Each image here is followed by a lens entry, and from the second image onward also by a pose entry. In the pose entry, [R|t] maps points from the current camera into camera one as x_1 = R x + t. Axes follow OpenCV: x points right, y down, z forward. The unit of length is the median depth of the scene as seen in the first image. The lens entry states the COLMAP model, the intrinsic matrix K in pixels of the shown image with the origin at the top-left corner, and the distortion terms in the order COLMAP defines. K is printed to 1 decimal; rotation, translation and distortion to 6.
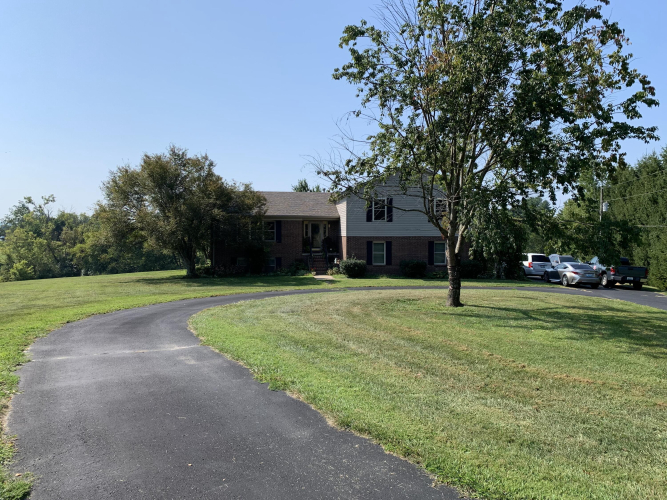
lens RADIAL K [[522.0, 0, 333.5], [0, 522.0, 250.0], [0, 0, 1]] dist [0.077707, -0.158843]
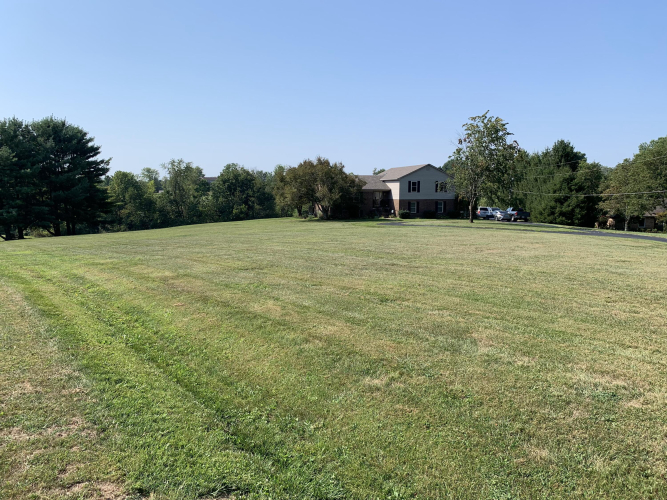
lens RADIAL K [[522.0, 0, 333.5], [0, 522.0, 250.0], [0, 0, 1]] dist [0.077707, -0.158843]
pose [[0.985725, -0.023587, 0.166704, -0.591218], [0.010818, 0.996965, 0.077090, 0.011571], [-0.168016, -0.074186, 0.982989, -1.041069]]
